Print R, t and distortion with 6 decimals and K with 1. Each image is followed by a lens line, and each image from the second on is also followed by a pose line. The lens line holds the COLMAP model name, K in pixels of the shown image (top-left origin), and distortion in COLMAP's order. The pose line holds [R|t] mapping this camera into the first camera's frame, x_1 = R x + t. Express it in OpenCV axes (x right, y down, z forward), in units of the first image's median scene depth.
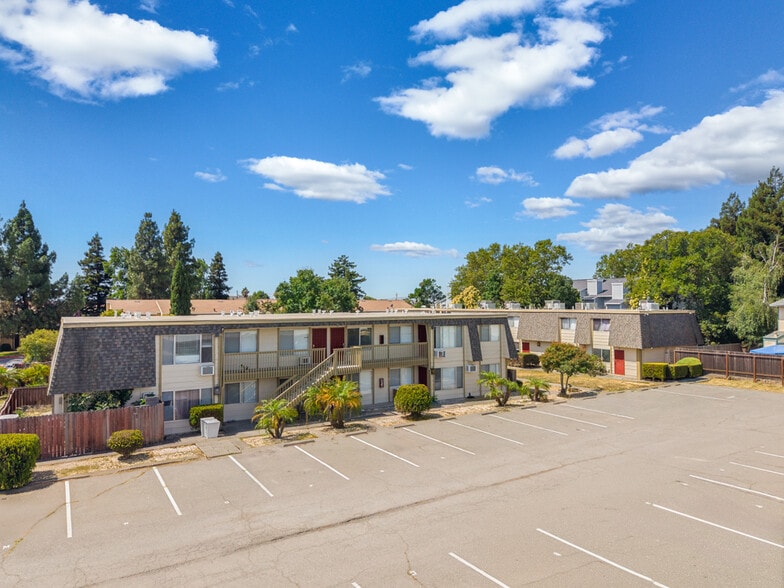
lens RADIAL K [[531.0, 0, 392.0], [0, 531.0, 294.0], [0, 0, 1]] dist [0.046386, -0.056217]
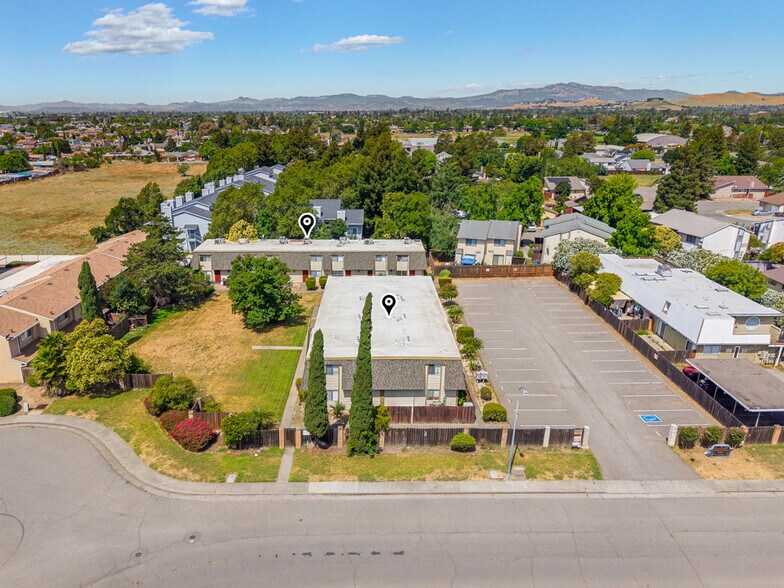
lens RADIAL K [[541.6, 0, 374.6], [0, 541.6, 297.1], [0, 0, 1]] dist [0.044383, -0.049465]
pose [[0.525587, -0.269249, 0.807009, -1.192359], [-0.020136, 0.944394, 0.328200, -0.421587], [-0.850502, -0.188747, 0.490940, 0.135129]]
